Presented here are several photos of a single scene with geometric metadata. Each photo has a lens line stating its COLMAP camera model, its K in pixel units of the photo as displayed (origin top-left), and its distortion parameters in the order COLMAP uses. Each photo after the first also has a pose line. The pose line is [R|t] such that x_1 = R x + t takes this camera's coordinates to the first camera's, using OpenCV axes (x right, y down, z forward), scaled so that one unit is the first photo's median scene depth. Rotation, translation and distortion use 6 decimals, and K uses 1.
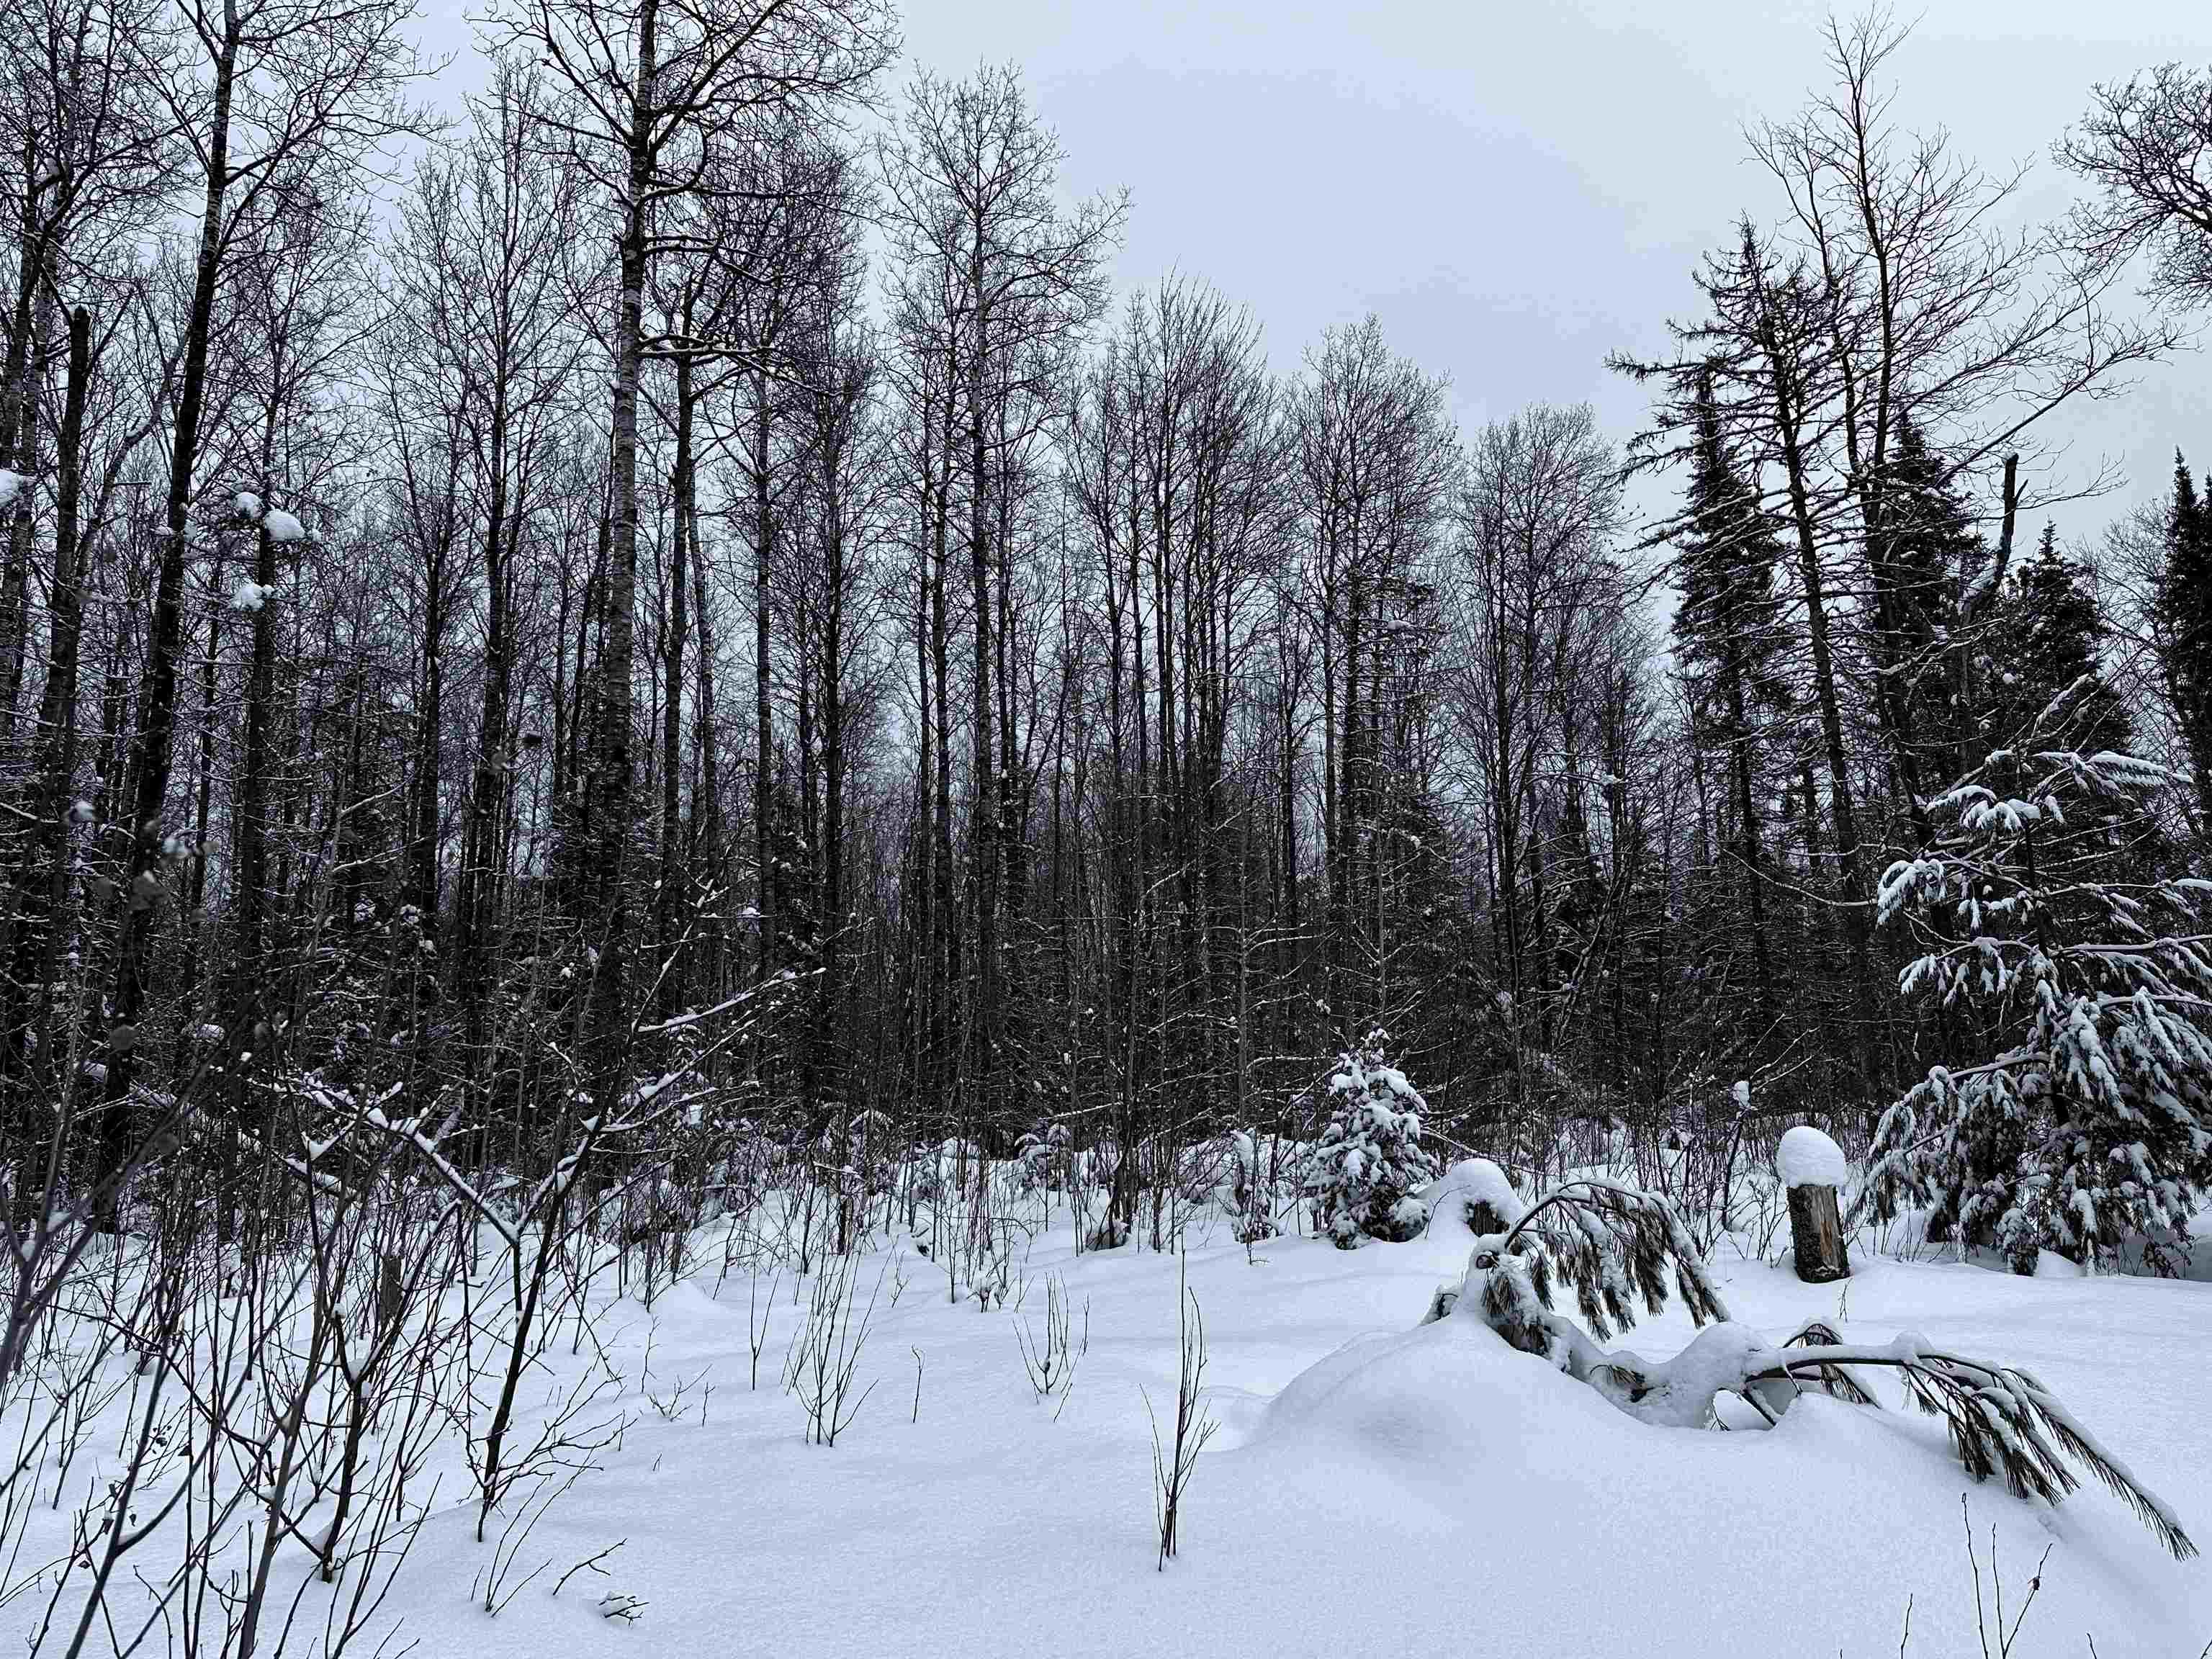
lens RADIAL K [[1538.3, 0, 1105.0], [0, 1538.3, 828.8], [0, 0, 1]] dist [0.048111, -0.050128]
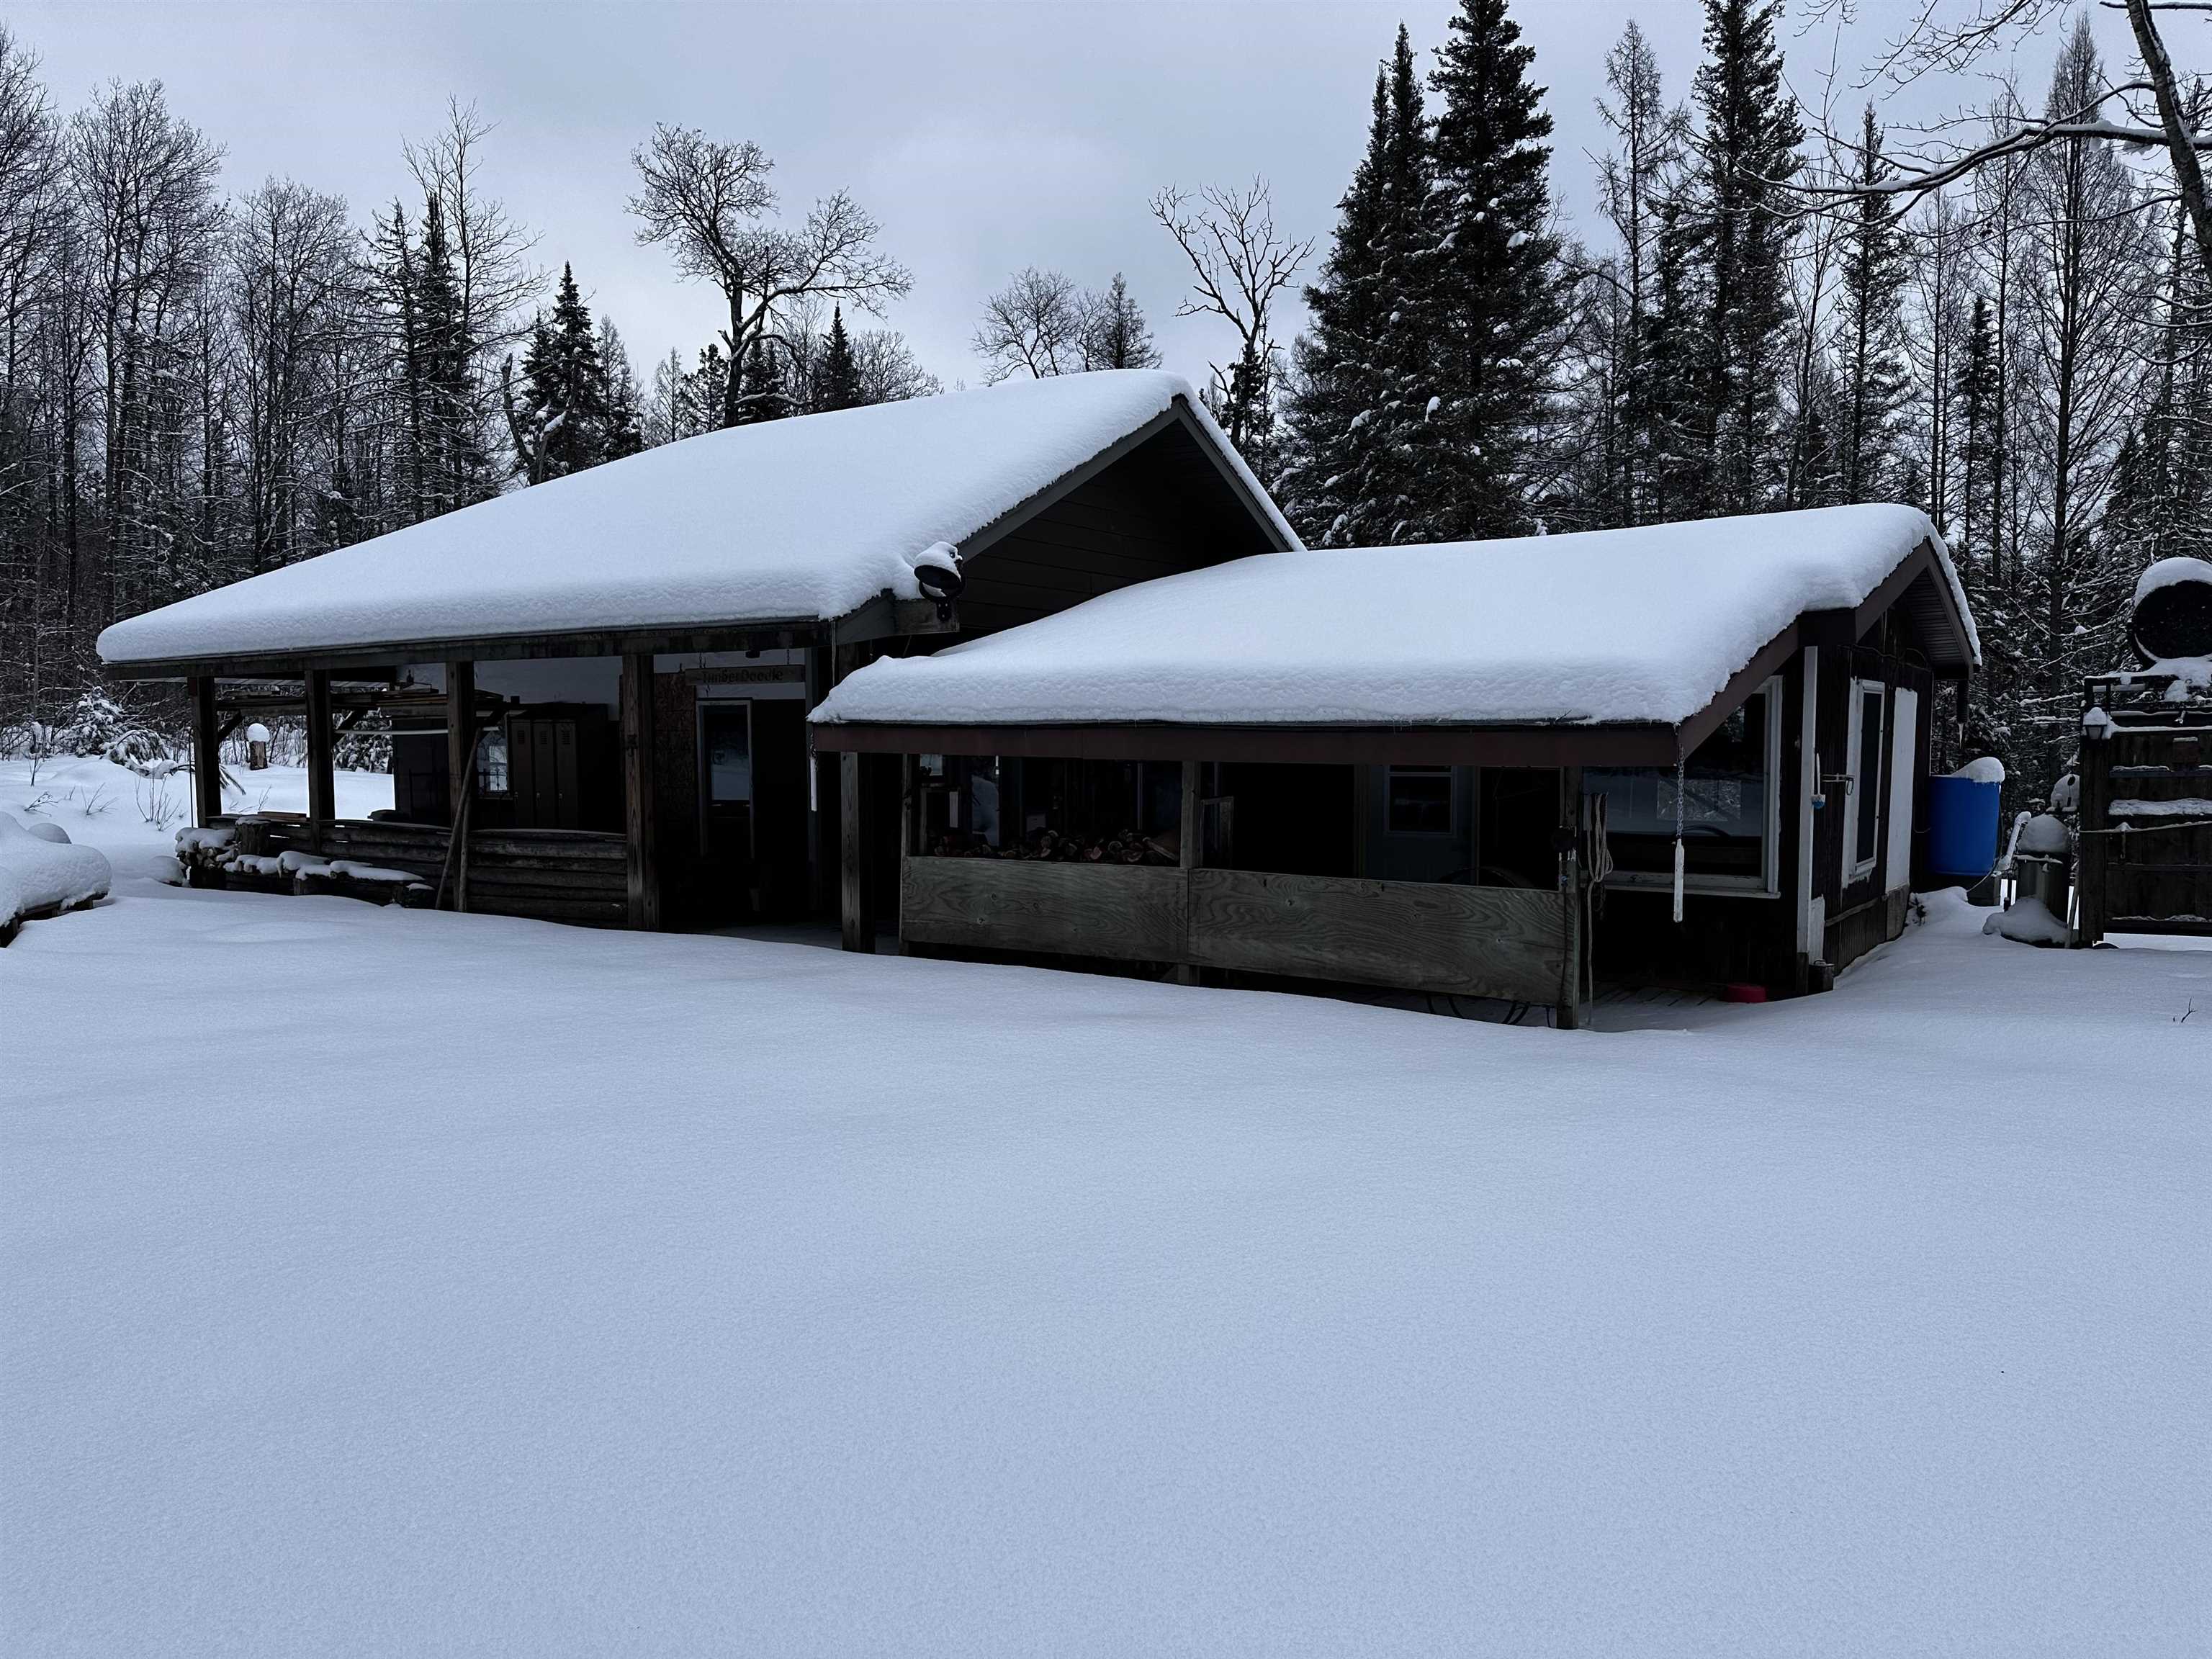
lens RADIAL K [[1538.3, 0, 1105.5], [0, 1538.3, 831.2], [0, 0, 1]] dist [0.048111, -0.050128]
pose [[0.761479, -0.010891, 0.648098, -0.273224], [-0.151822, 0.969049, 0.194666, -0.453591], [-0.630159, -0.246629, 0.736257, -2.364245]]
